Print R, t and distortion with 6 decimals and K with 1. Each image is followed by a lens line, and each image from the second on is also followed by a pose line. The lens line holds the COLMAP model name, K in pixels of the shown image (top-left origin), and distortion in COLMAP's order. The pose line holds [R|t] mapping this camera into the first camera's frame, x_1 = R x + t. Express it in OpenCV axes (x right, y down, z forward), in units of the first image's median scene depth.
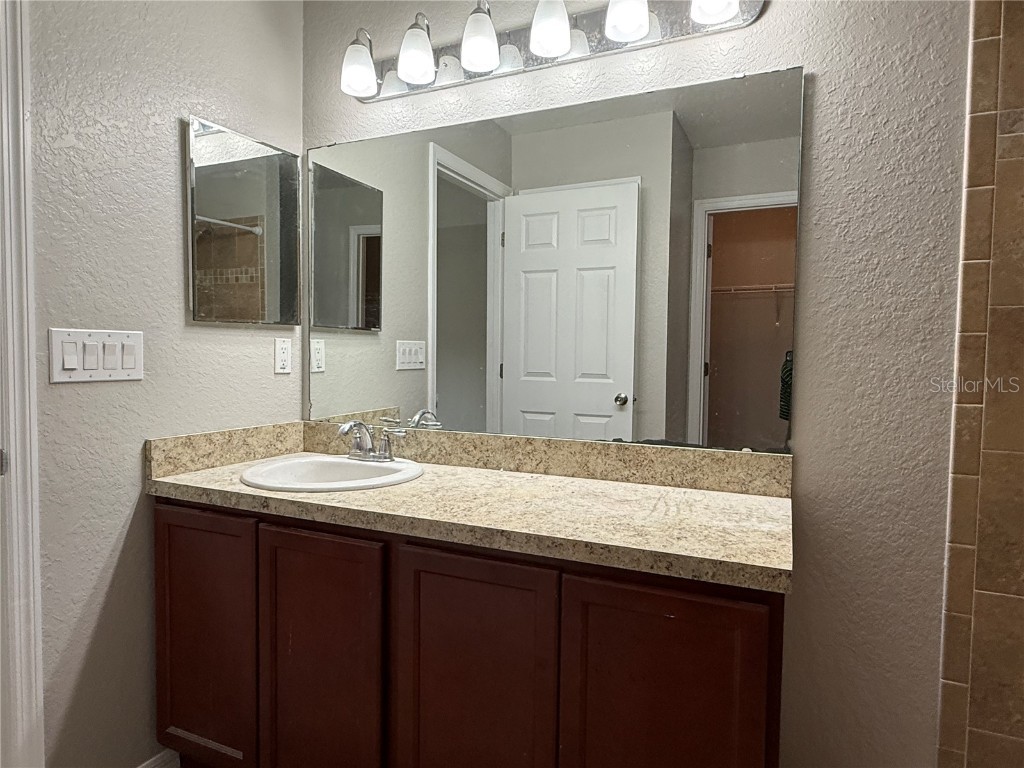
lens RADIAL K [[614.8, 0, 510.3], [0, 614.8, 384.4], [0, 0, 1]] dist [-0.002004, 0.001061]
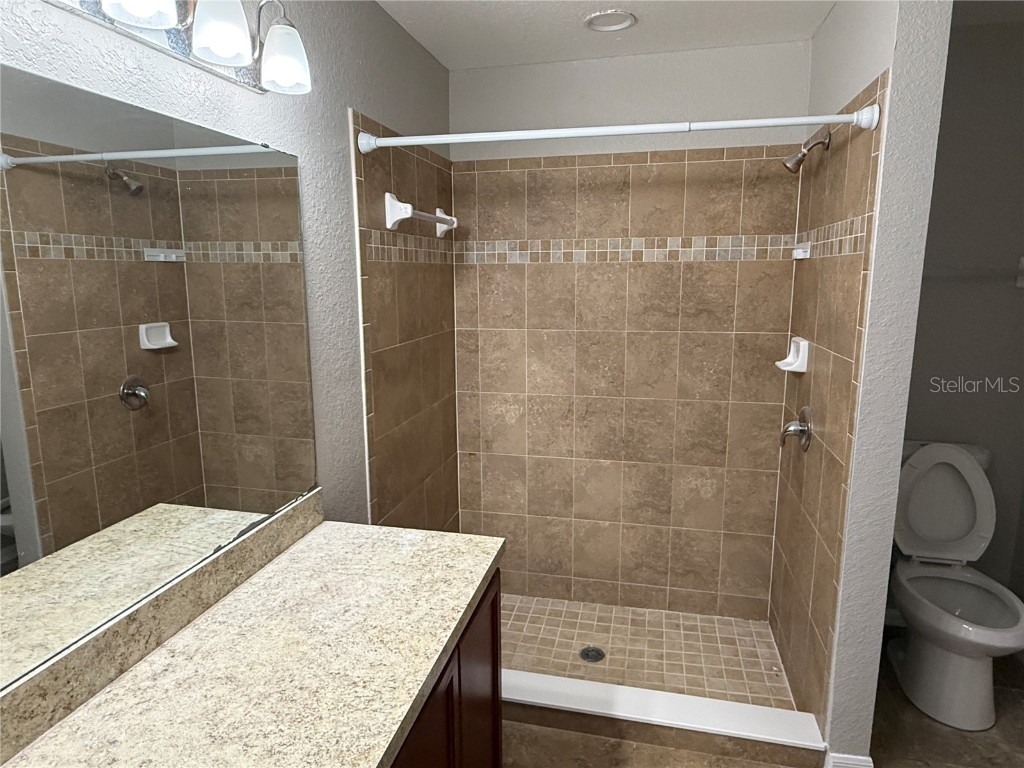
lens RADIAL K [[614.8, 0, 510.3], [0, 614.8, 384.4], [0, 0, 1]] dist [-0.002004, 0.001061]
pose [[-0.195188, -0.189668, 0.962251, -0.687223], [0.049829, 0.977938, 0.202868, -0.287169], [-0.979499, 0.087545, -0.181431, 0.772776]]
